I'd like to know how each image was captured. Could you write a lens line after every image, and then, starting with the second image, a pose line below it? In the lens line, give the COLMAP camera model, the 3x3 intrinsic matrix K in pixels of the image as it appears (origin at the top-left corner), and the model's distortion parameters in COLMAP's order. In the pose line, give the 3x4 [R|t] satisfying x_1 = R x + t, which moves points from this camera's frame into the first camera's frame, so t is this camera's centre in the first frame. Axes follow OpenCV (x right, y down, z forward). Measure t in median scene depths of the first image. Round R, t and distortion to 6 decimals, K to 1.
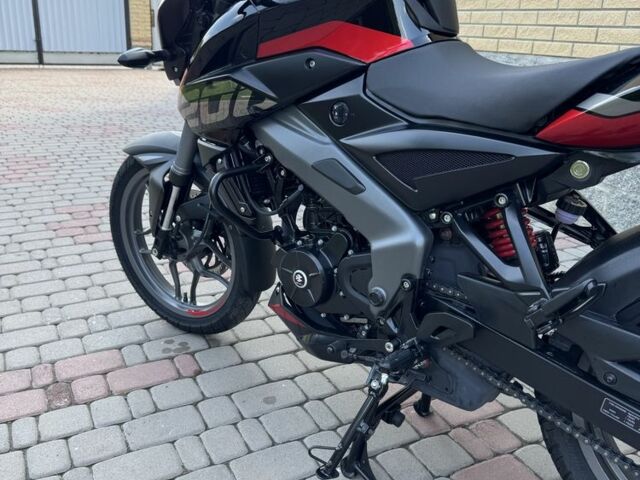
lens RADIAL K [[611.3, 0, 320.0], [0, 611.3, 240.0], [0, 0, 1]] dist [0.157620, -0.281953]
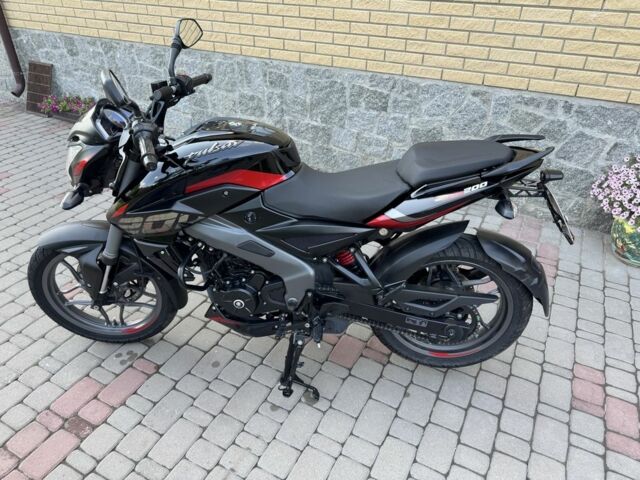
lens RADIAL K [[462.0, 0, 333.9], [0, 462.0, 239.1], [0, 0, 1]] dist [0.084032, -0.093816]
pose [[0.813968, -0.326049, 0.480779, -0.338094], [0.202575, 0.934993, 0.291120, -0.382195], [-0.544444, -0.139568, 0.827104, -0.179133]]
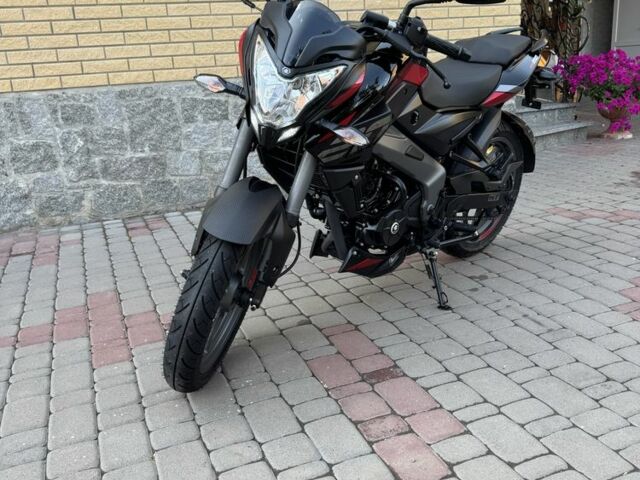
lens RADIAL K [[573.9, 0, 318.9], [0, 573.9, 256.3], [0, 0, 1]] dist [0.122725, -0.230716]
pose [[0.107220, -0.360250, 0.926674, -1.434266], [0.380000, 0.876133, 0.296634, -0.330211], [-0.918751, 0.320331, 0.230834, 0.842509]]
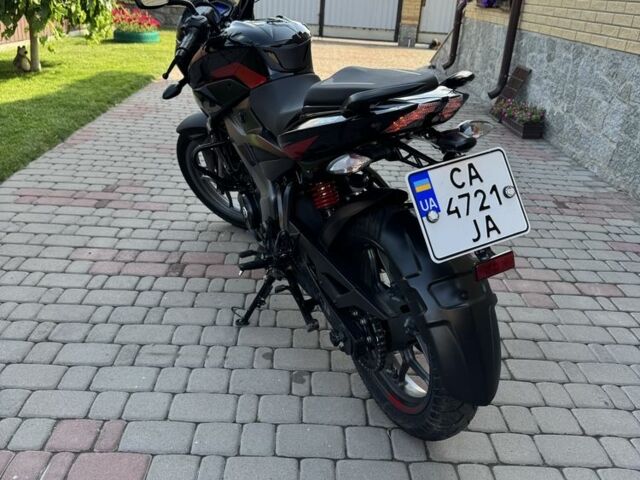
lens RADIAL K [[611.3, 0, 320.0], [0, 611.3, 240.0], [0, 0, 1]] dist [0.157620, -0.281953]
pose [[0.897609, 0.187582, -0.398887, 0.565032], [-0.170934, 0.982248, 0.077265, -0.012934], [0.406299, -0.001170, 0.913739, -0.311262]]
